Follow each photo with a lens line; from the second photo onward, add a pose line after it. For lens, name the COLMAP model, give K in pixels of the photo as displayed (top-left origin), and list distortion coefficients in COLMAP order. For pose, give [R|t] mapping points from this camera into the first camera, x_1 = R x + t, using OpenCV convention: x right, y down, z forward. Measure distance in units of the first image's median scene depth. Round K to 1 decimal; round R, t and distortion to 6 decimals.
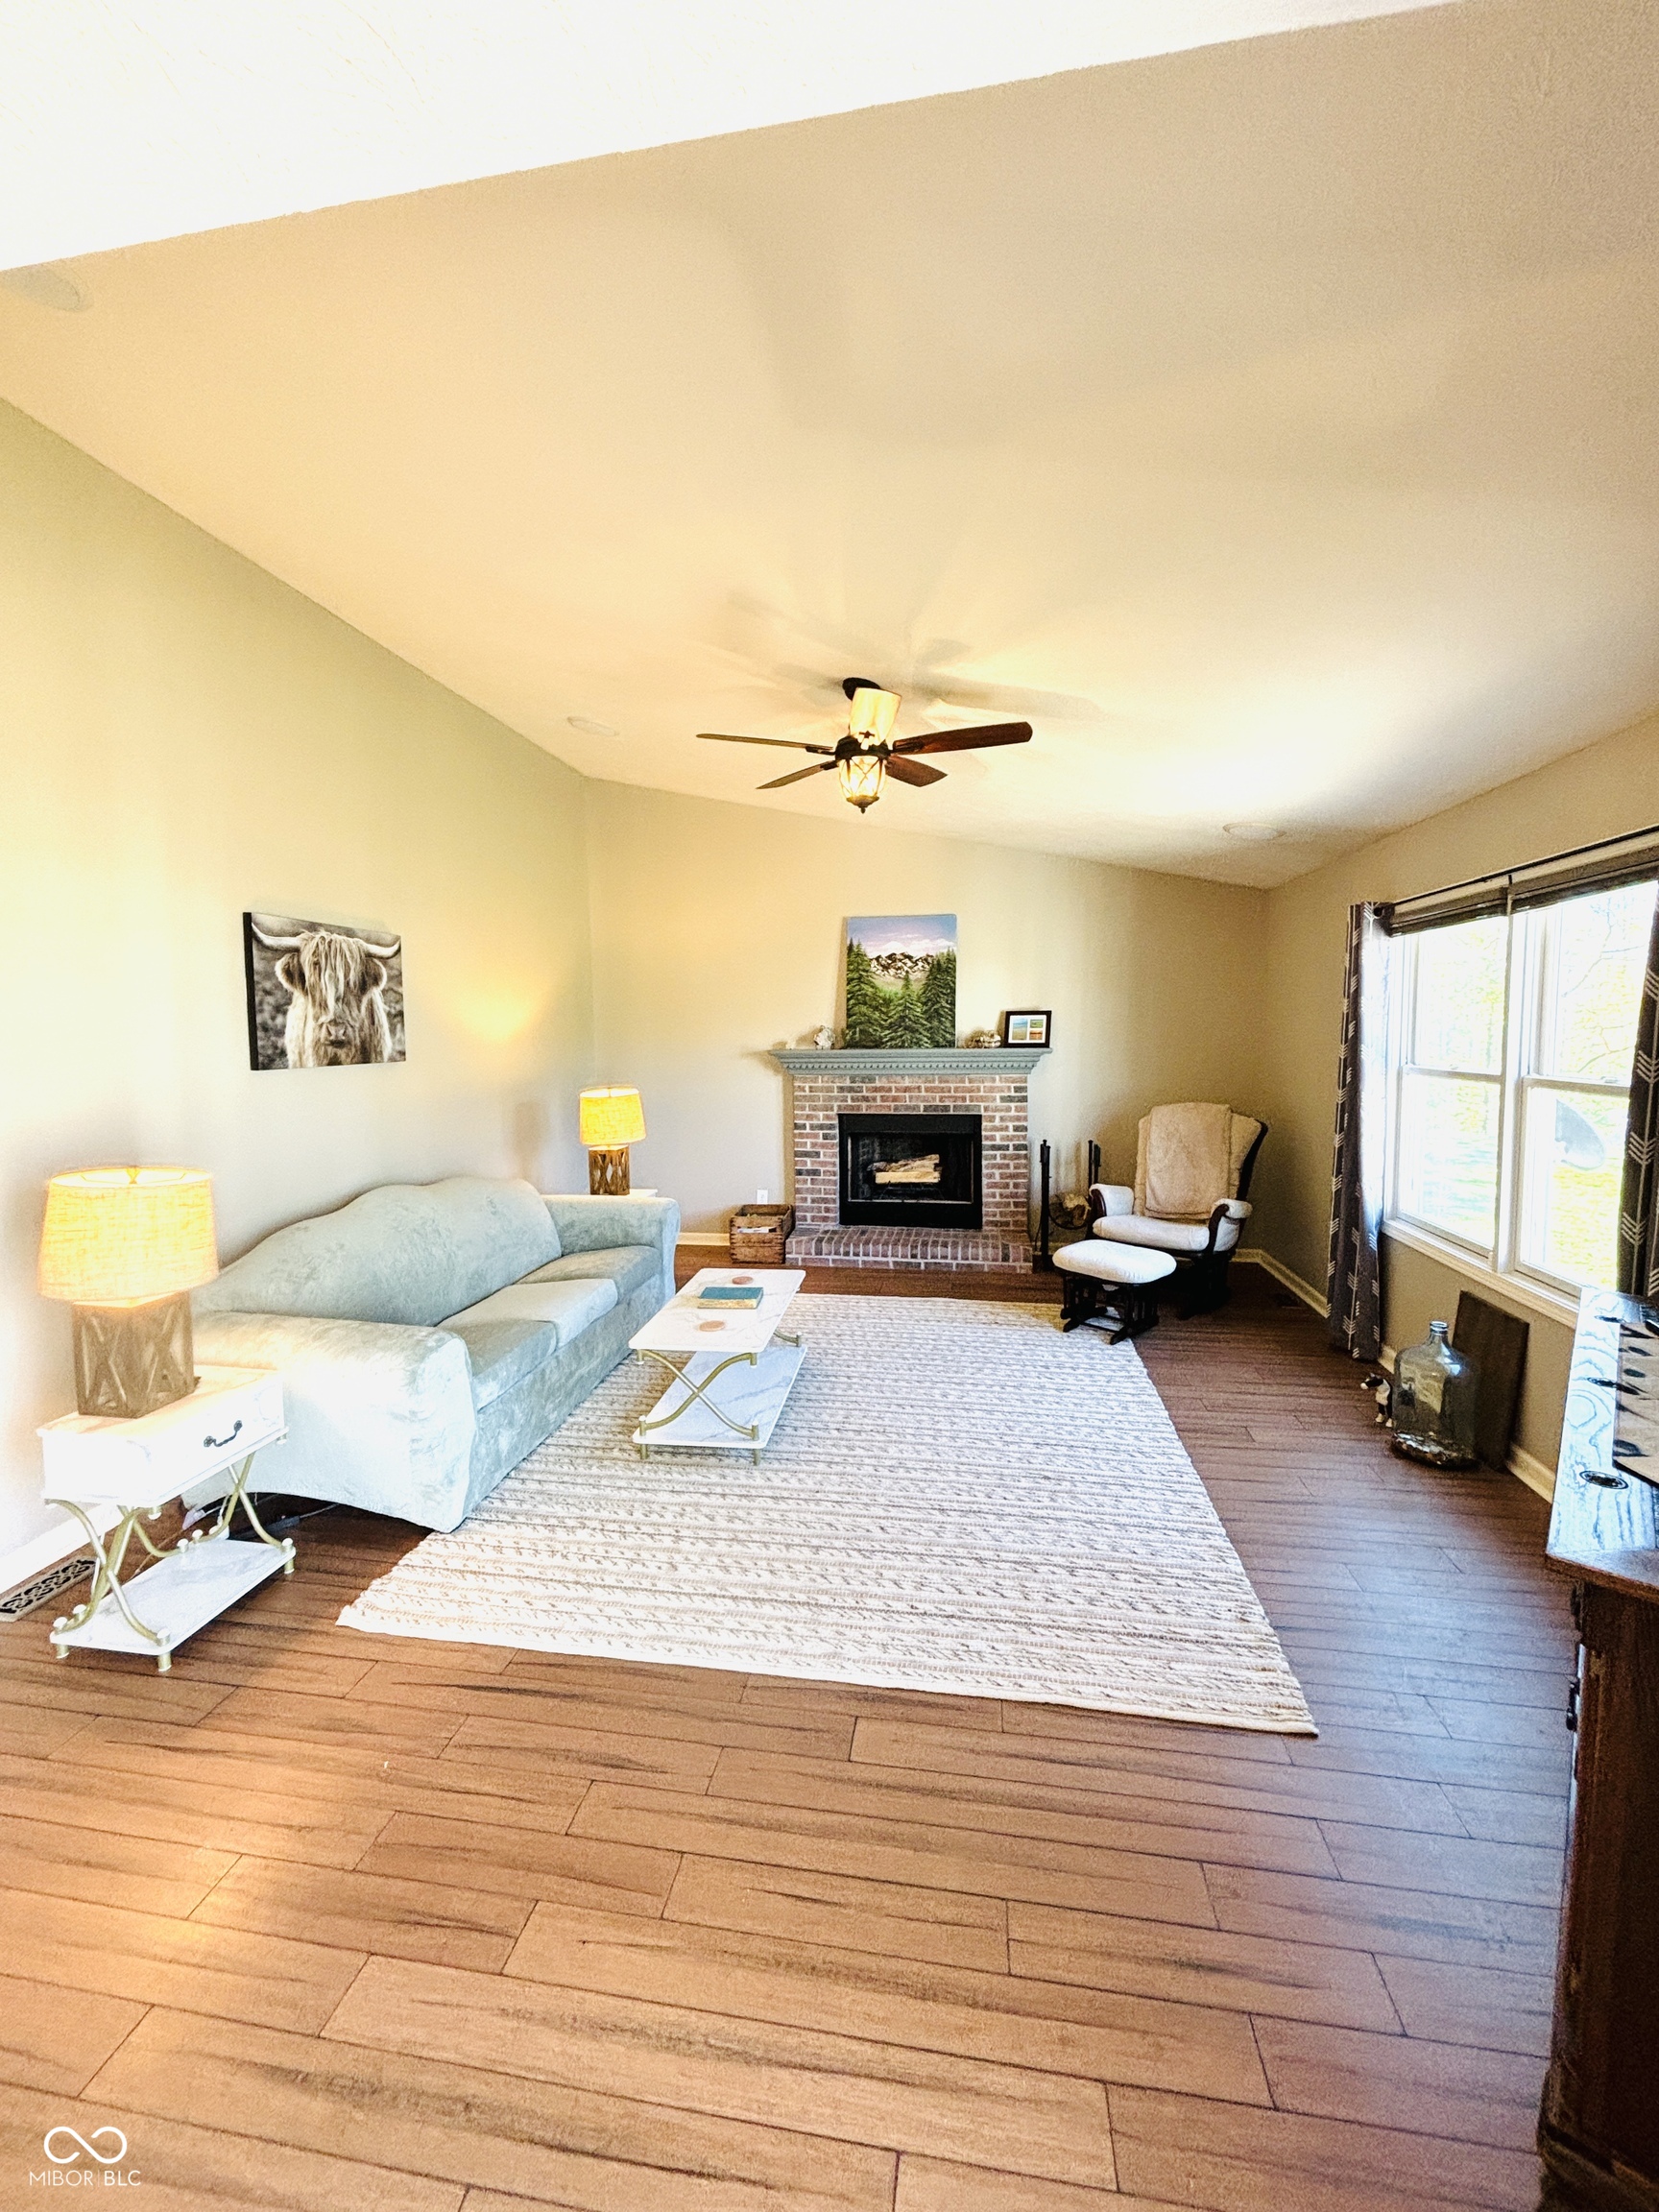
lens RADIAL K [[891.7, 0, 824.3], [0, 891.7, 1095.9], [0, 0, 1]] dist [0.003172, 0.000229]
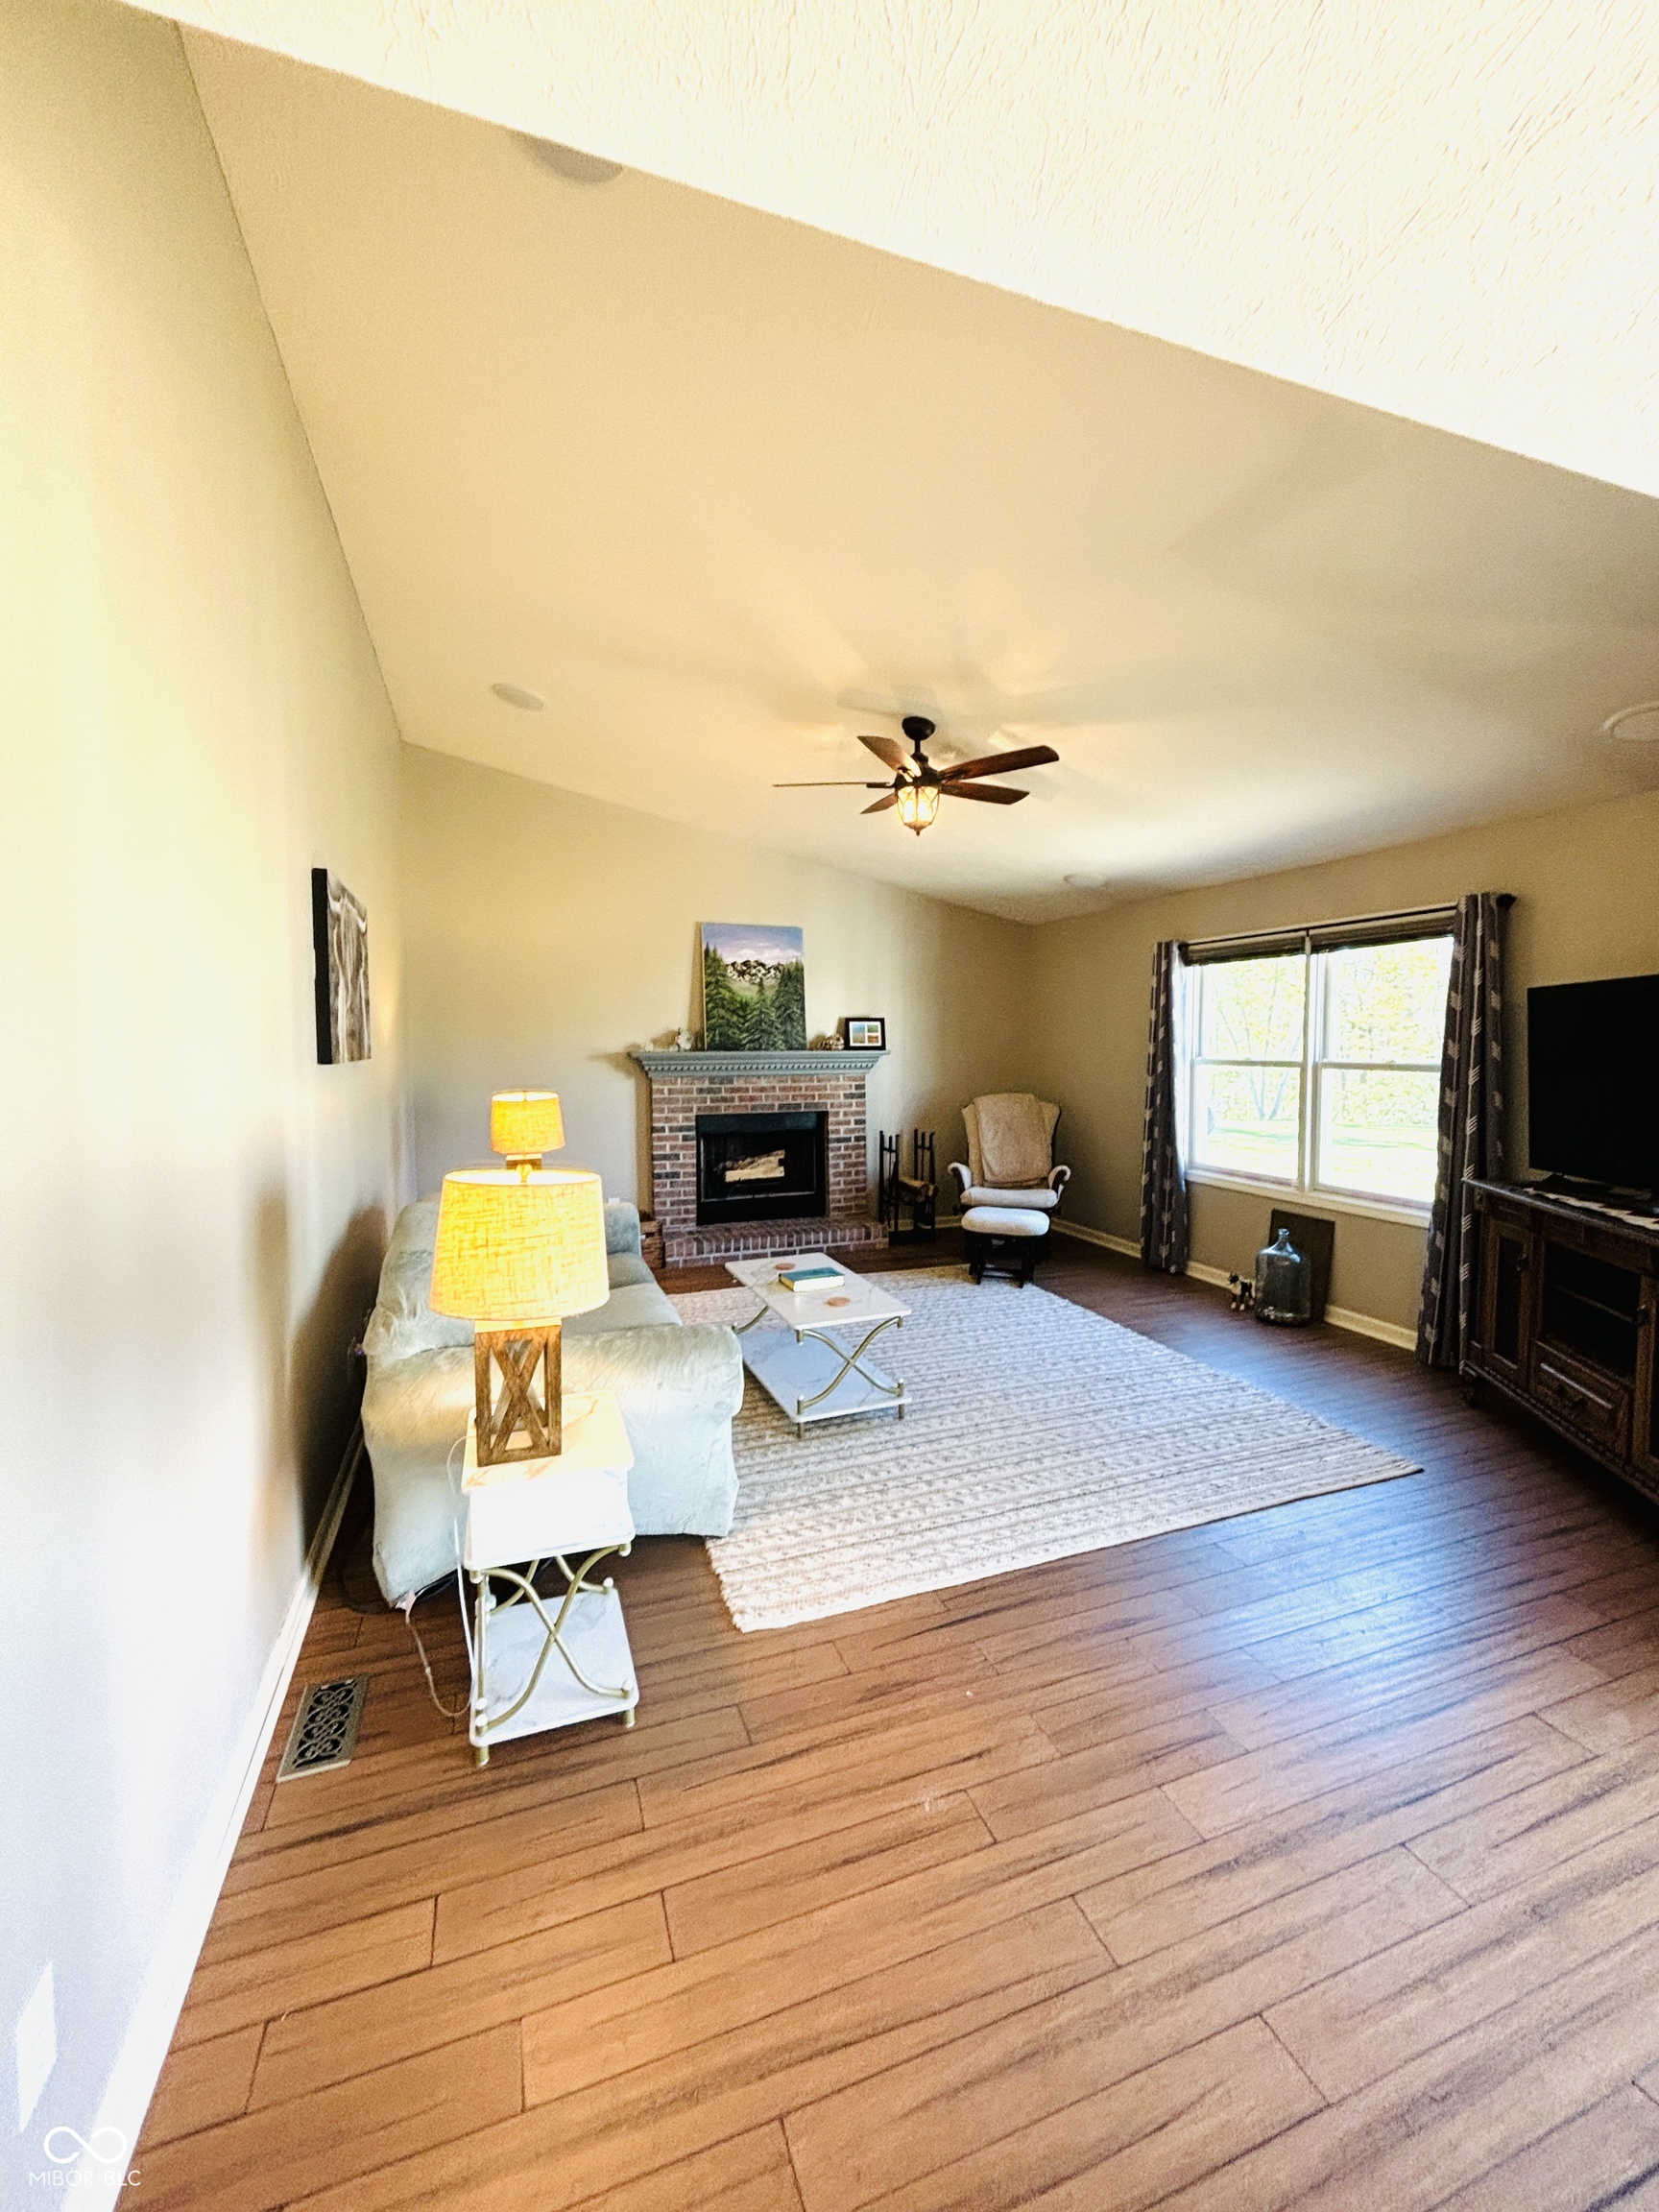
lens RADIAL K [[891.7, 0, 827.2], [0, 891.7, 1093.0], [0, 0, 1]] dist [0.003172, 0.000229]
pose [[0.869480, -0.022354, 0.493462, -0.505913], [0.032393, 0.999406, -0.011802, 0.016515], [-0.492905, 0.026247, 0.869687, 0.059694]]
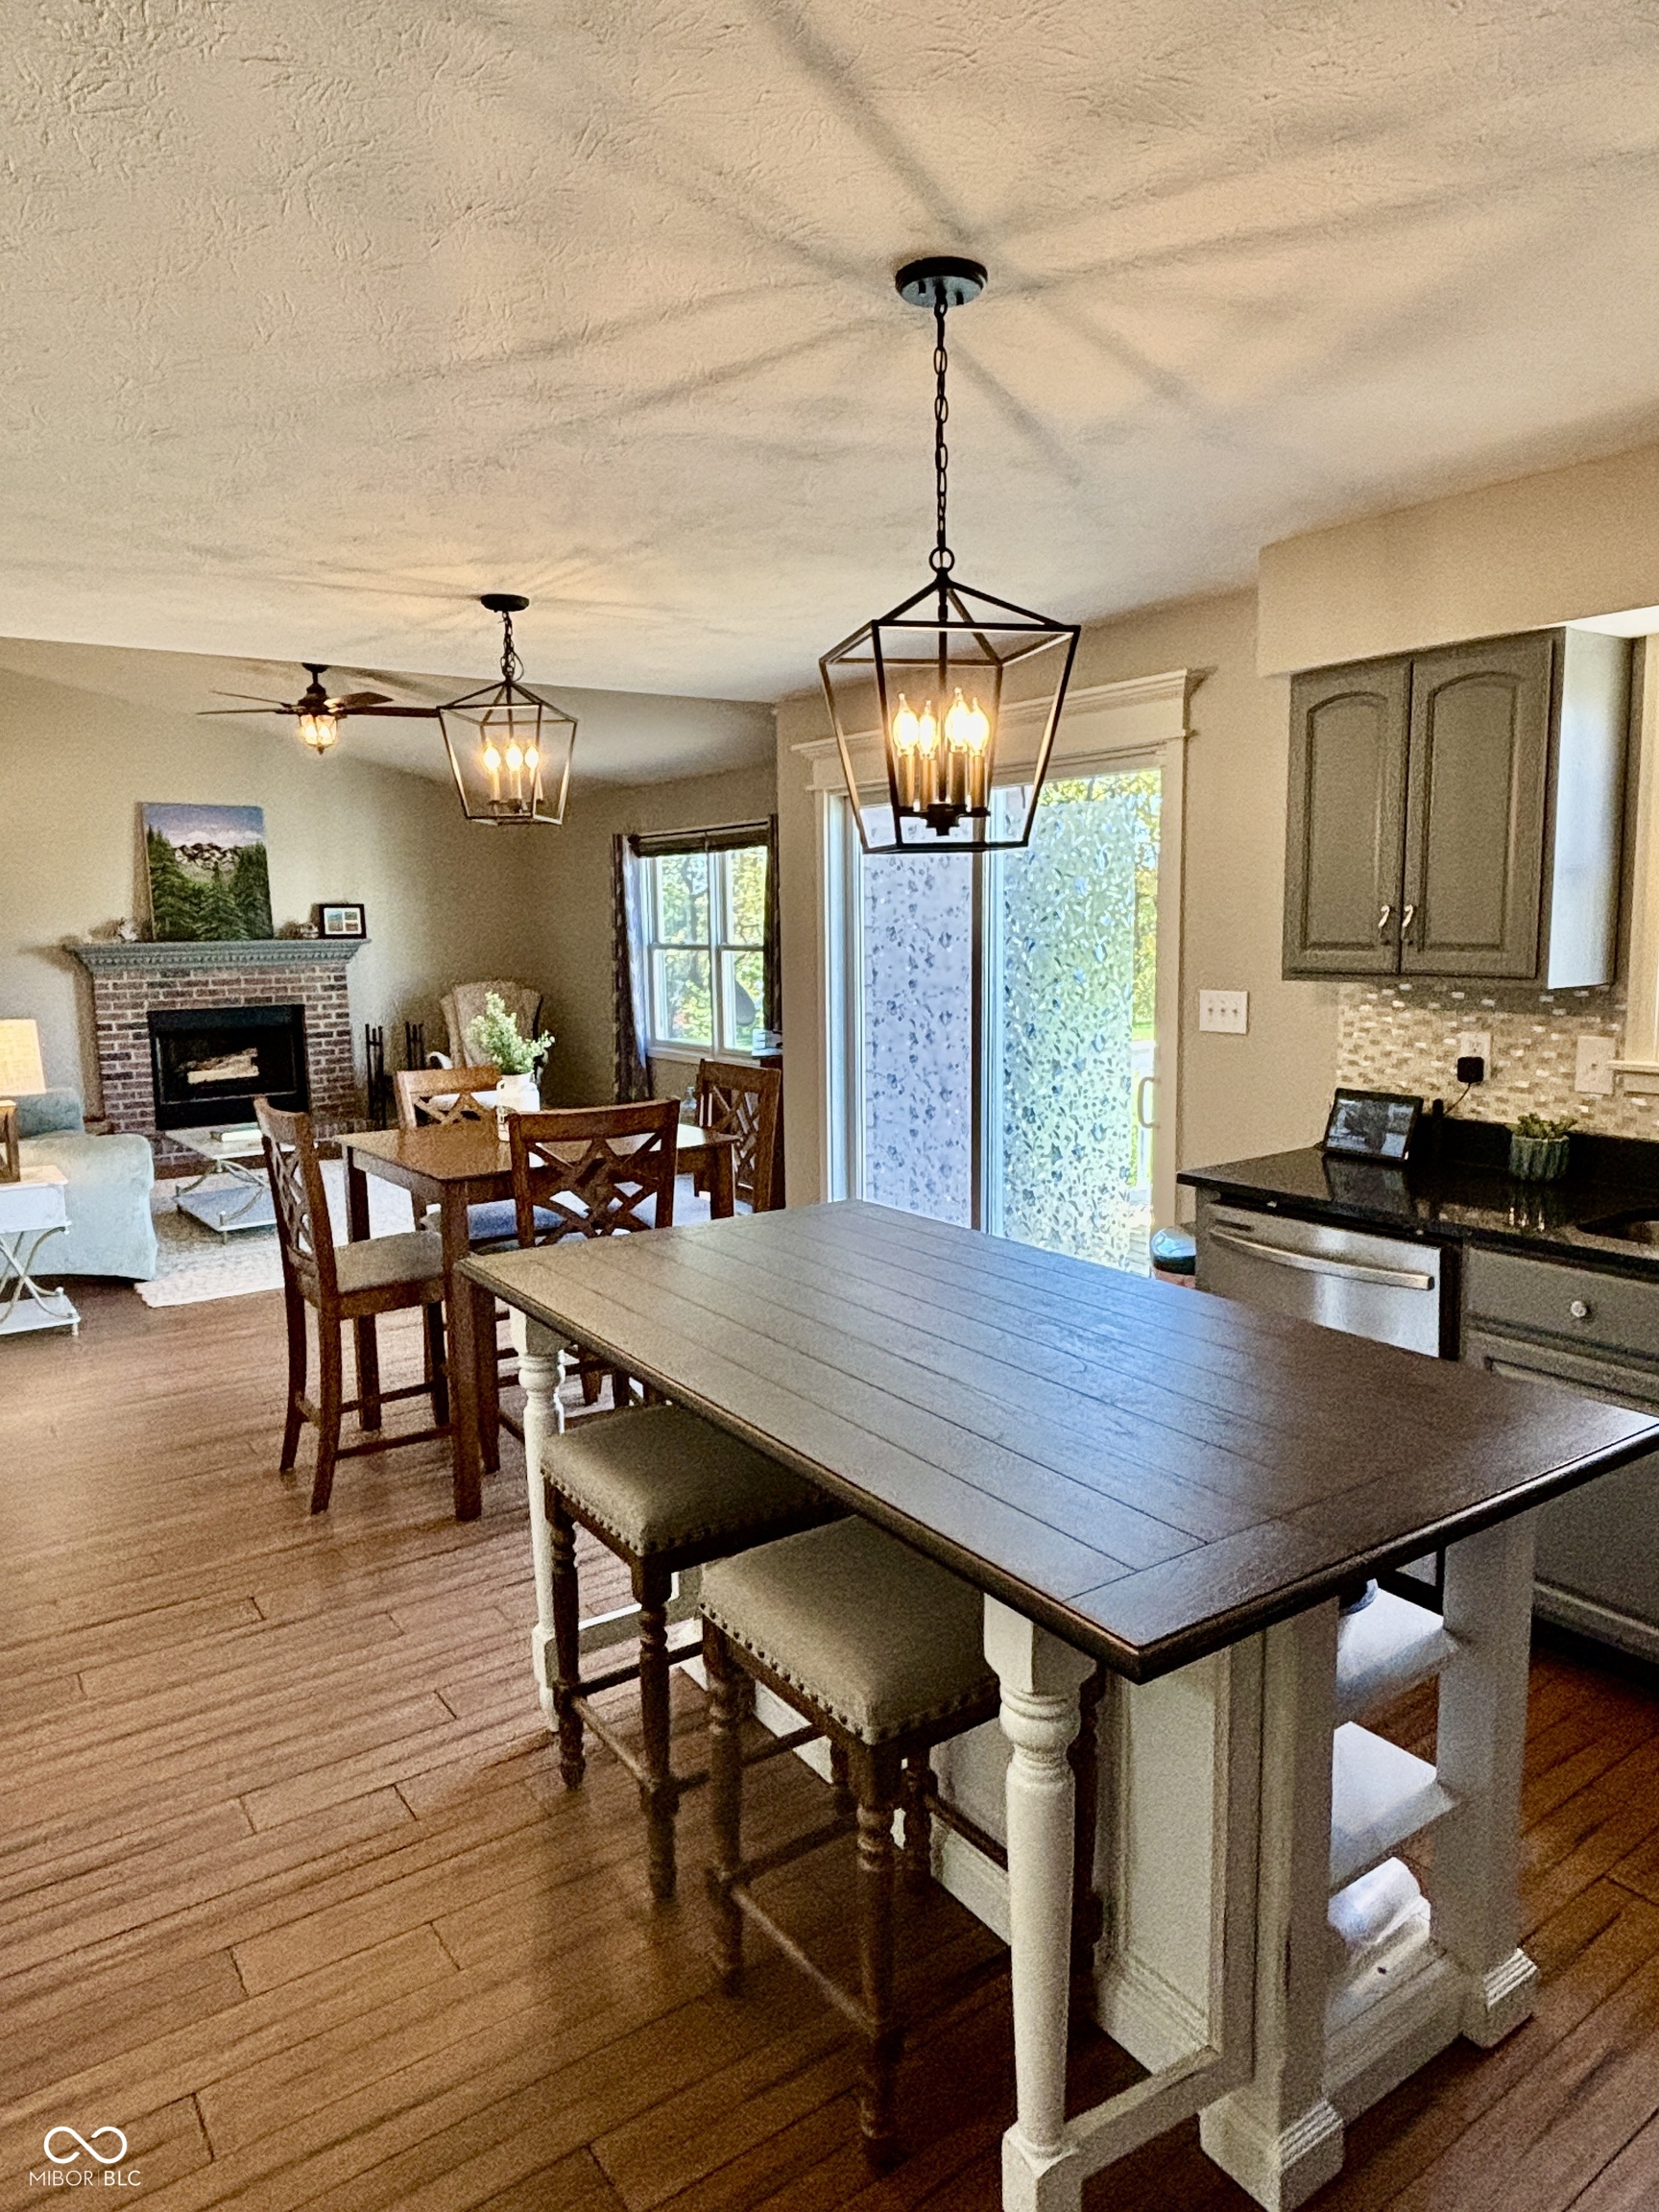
lens RADIAL K [[1394.0, 0, 839.1], [0, 1394.0, 1101.7], [0, 0, 1]] dist [0.016102, -0.014076]
pose [[0.702871, -0.094227, 0.705049, -0.750092], [0.059890, 0.995507, 0.073340, 0.072116], [-0.708791, -0.009323, 0.705356, -0.817373]]
